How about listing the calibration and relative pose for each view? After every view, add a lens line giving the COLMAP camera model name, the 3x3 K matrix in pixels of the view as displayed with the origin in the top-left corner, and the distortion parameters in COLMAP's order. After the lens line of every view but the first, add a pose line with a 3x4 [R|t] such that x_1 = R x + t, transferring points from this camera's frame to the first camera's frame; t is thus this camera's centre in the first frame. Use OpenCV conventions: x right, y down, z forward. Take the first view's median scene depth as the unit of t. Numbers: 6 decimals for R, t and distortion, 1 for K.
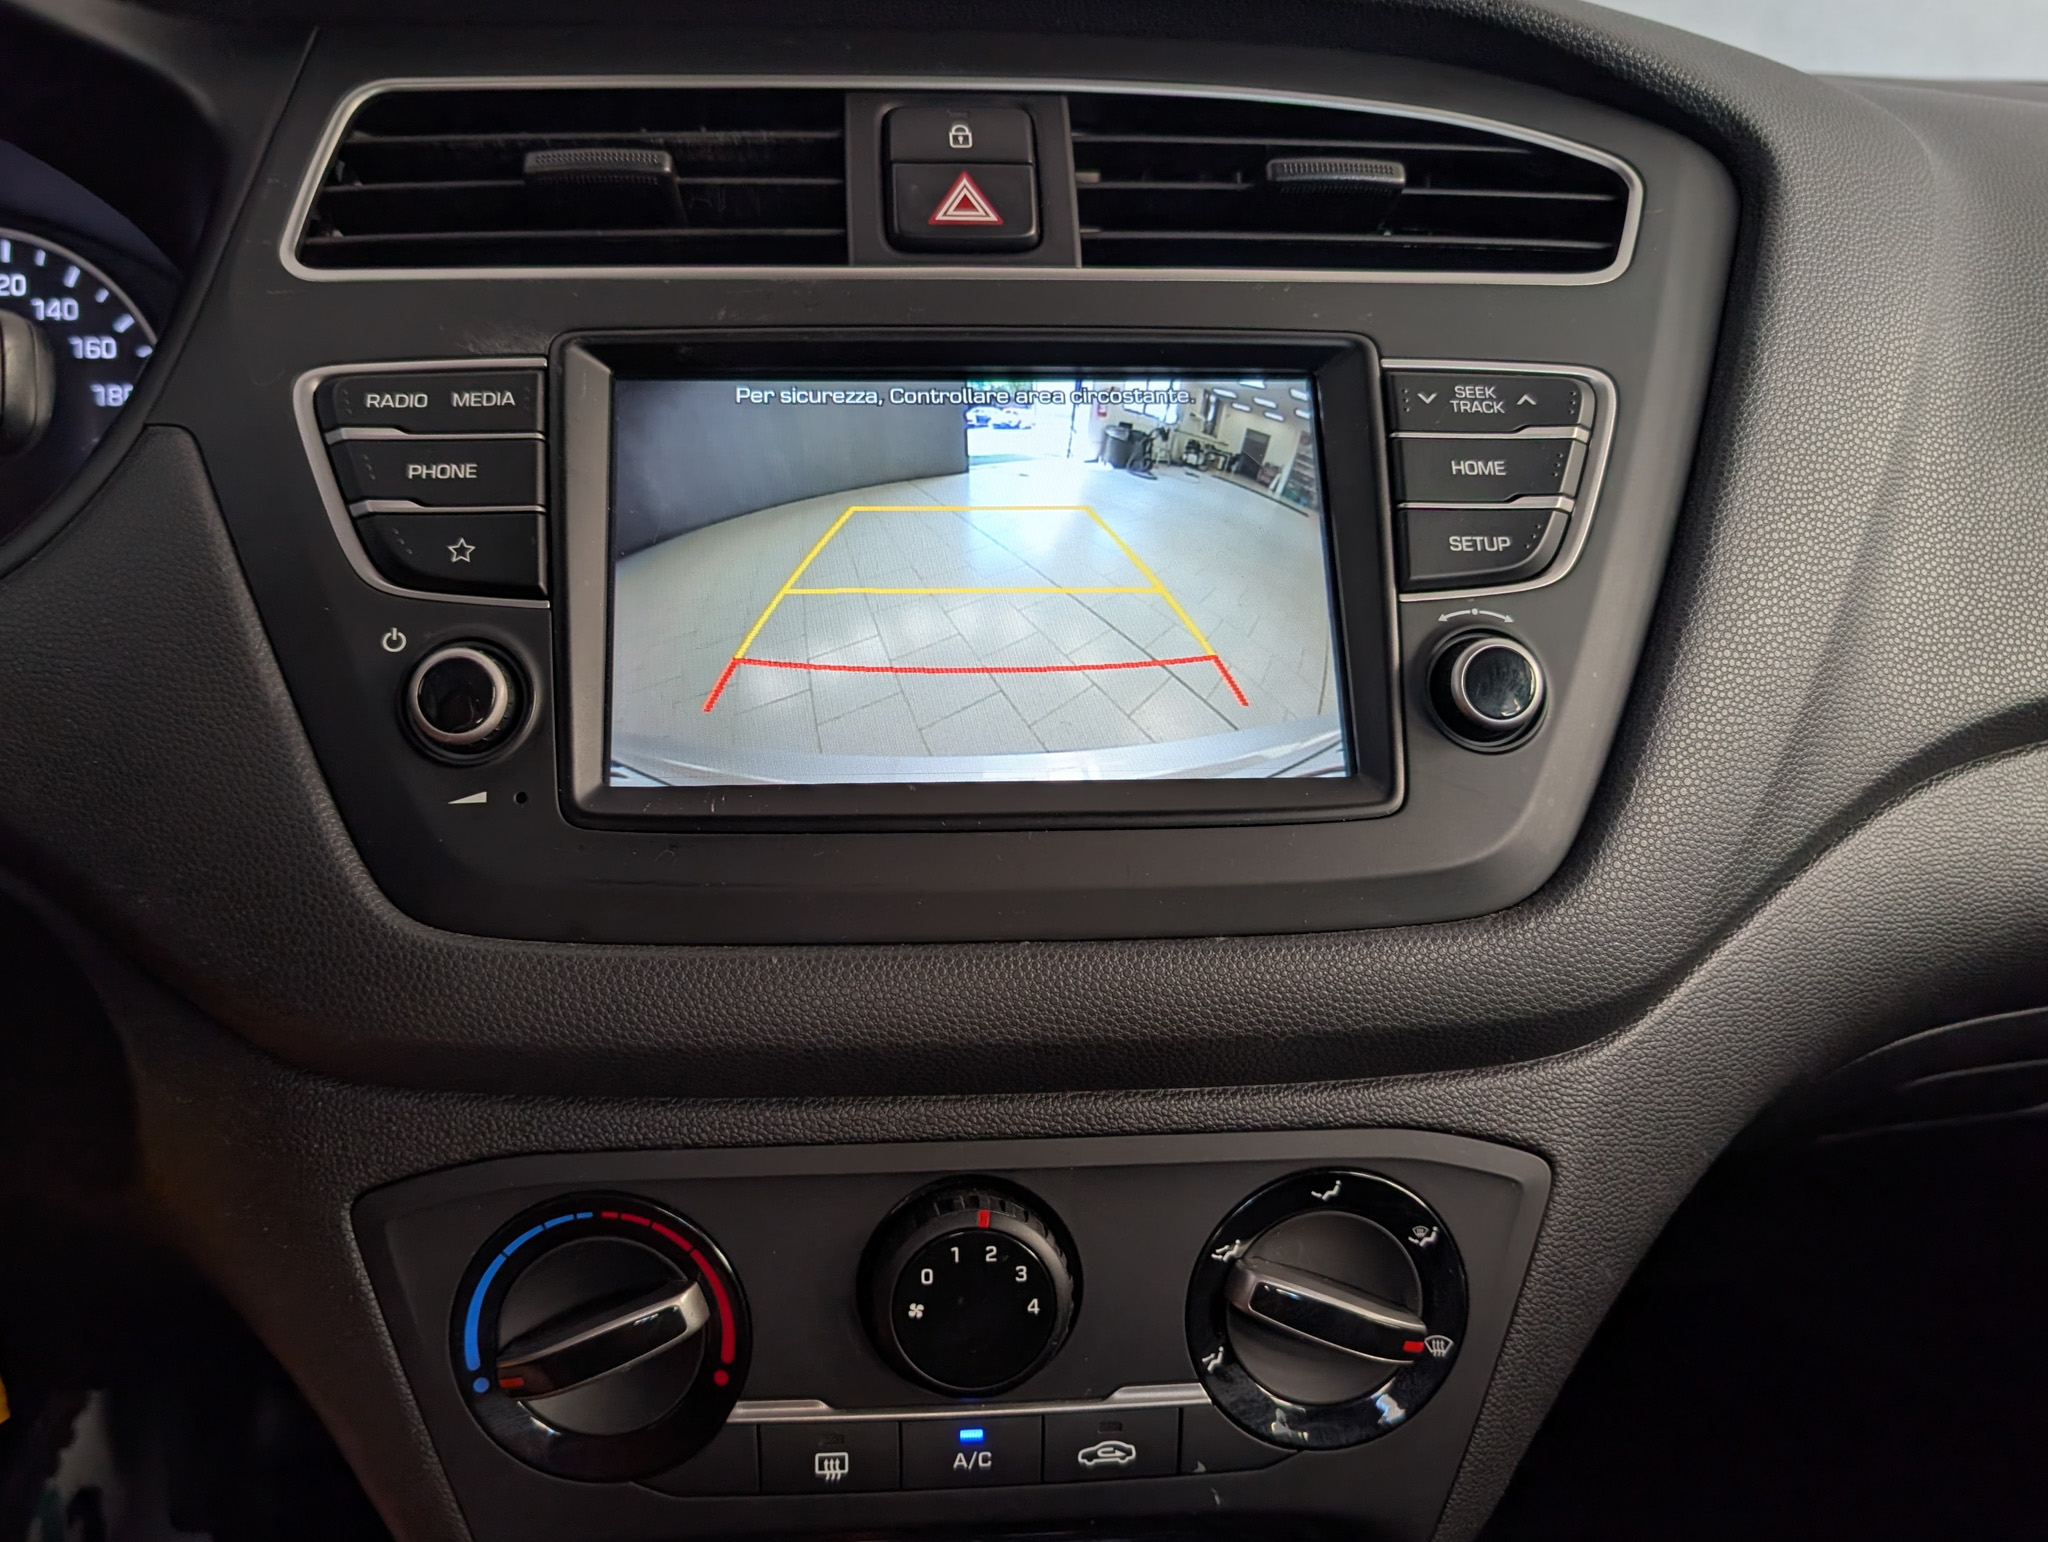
lens RADIAL K [[1737.4, 0, 929.4], [0, 1737.4, 776.2], [0, 0, 1]] dist [-0.029972, 0.016601]
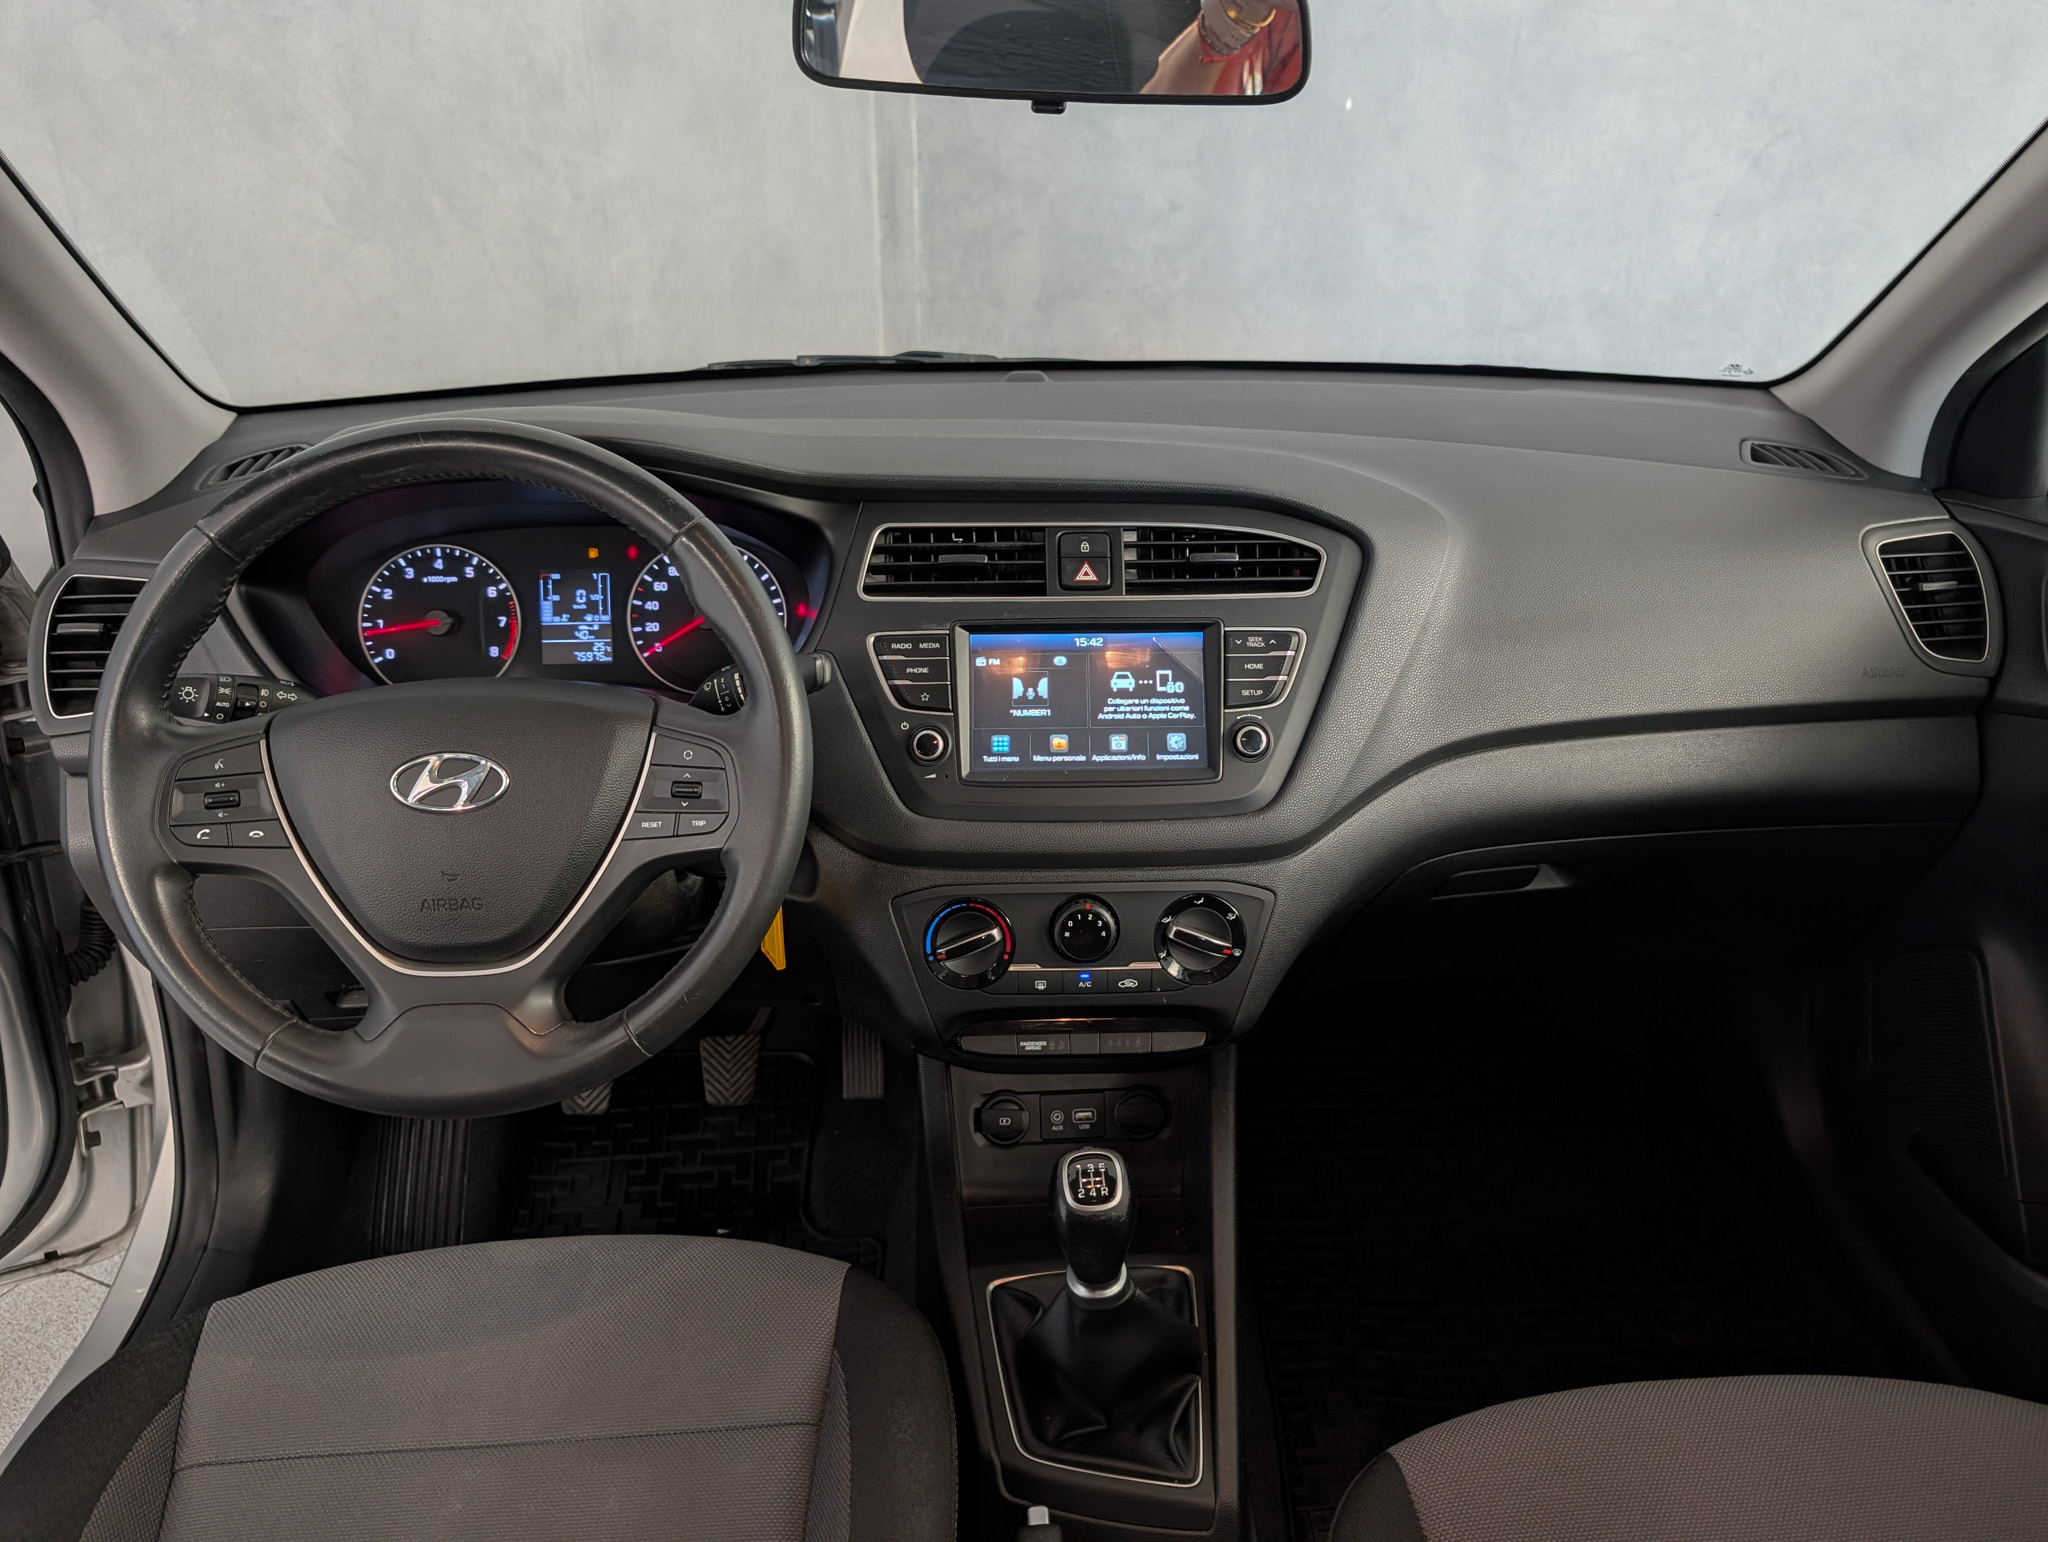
lens RADIAL K [[1545.6, 0, 1054.3], [0, 1545.6, 725.5], [0, 0, 1]] dist [0.065228, -0.109340]
pose [[0.999325, 0.005375, -0.036335, 0.067601], [-0.003350, 0.998449, 0.055568, -0.228616], [0.036578, -0.055409, 0.997794, -1.760353]]
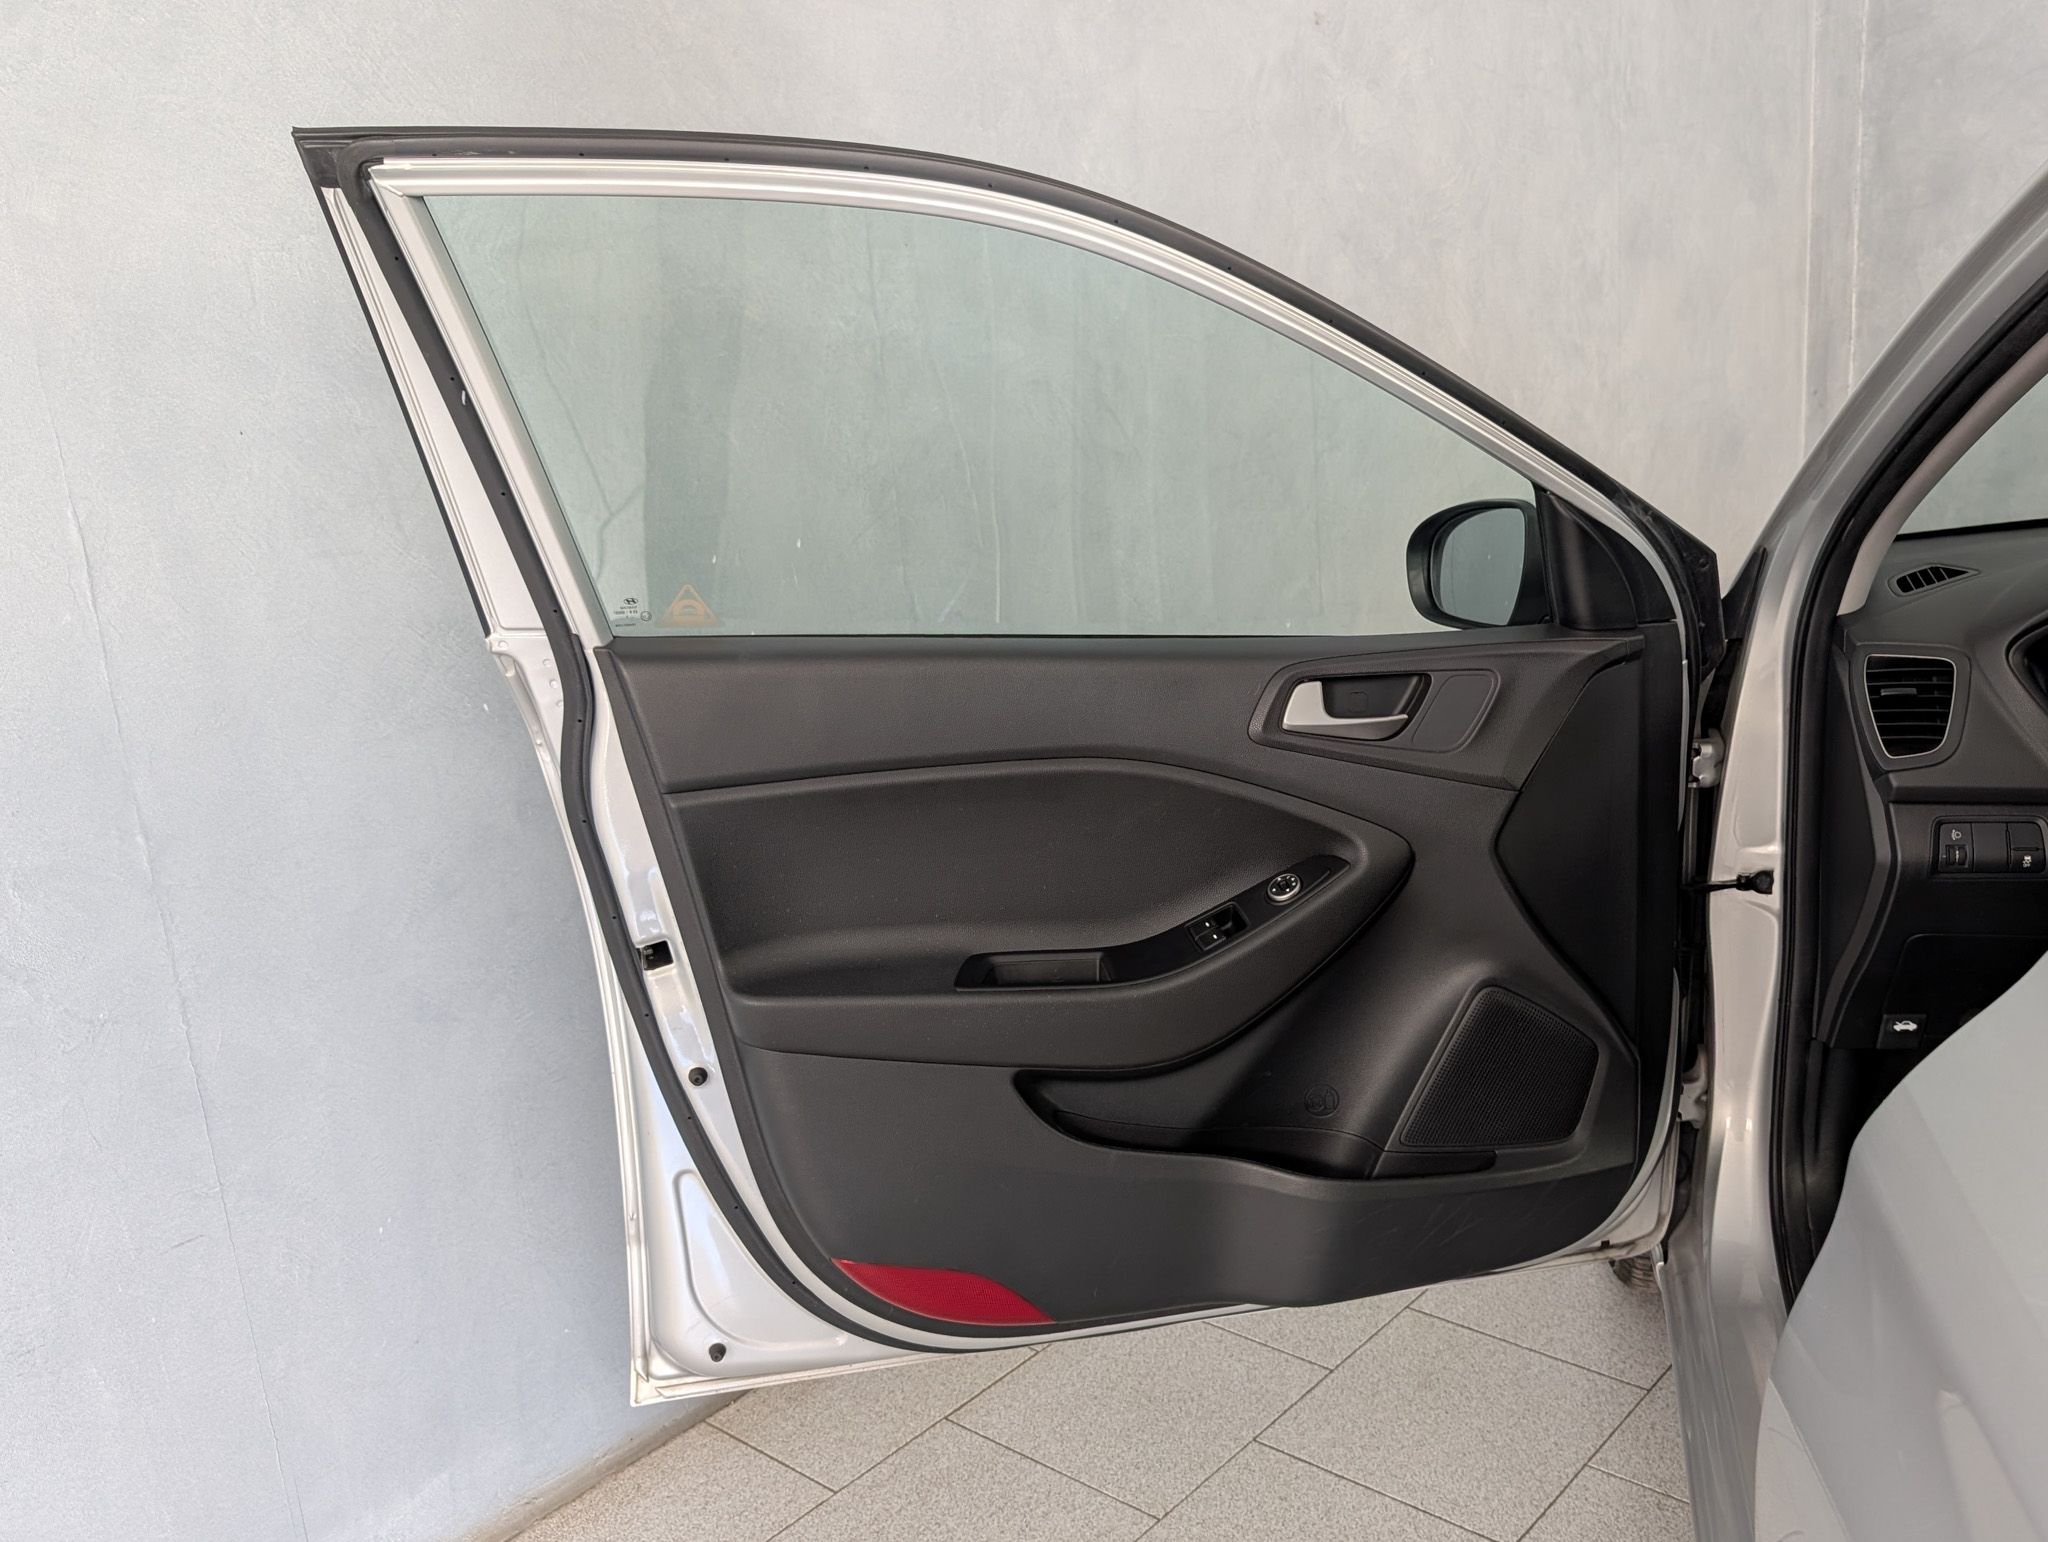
lens RADIAL K [[1800.9, 0, 1209.8], [0, 1800.9, 797.8], [0, 0, 1]] dist [0.064381, -0.116090]
pose [[0.959508, 0.014415, -0.281313, -2.156048], [-0.028376, 0.998556, -0.045616, 0.253272], [0.280249, 0.051752, 0.958531, -3.612508]]
